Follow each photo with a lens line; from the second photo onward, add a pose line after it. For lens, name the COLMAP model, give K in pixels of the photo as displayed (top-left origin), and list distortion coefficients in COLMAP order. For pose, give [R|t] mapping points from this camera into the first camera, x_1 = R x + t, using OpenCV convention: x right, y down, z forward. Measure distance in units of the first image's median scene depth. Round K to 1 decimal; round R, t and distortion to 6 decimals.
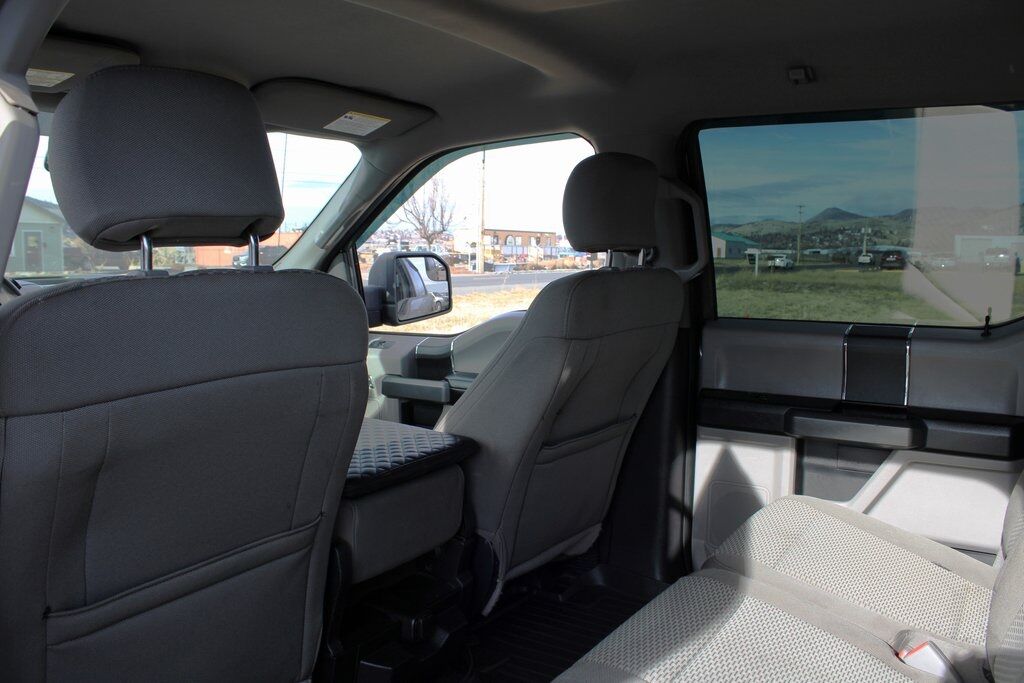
lens RADIAL K [[854.7, 0, 512.0], [0, 854.7, 341.5], [0, 0, 1]] dist [-0.148810, 0.115331]
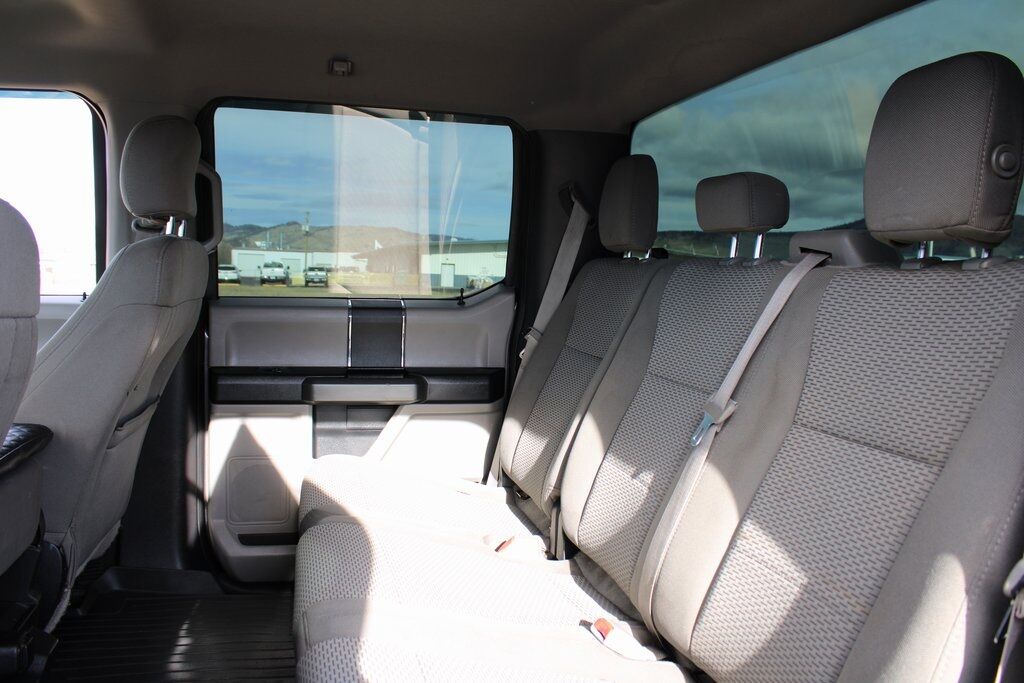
lens RADIAL K [[854.7, 0, 512.0], [0, 854.7, 341.5], [0, 0, 1]] dist [-0.148810, 0.115331]
pose [[0.686678, -0.038511, 0.725941, -0.272076], [0.050236, 0.998722, 0.005462, 0.040451], [-0.725224, 0.032718, 0.687735, 0.067266]]
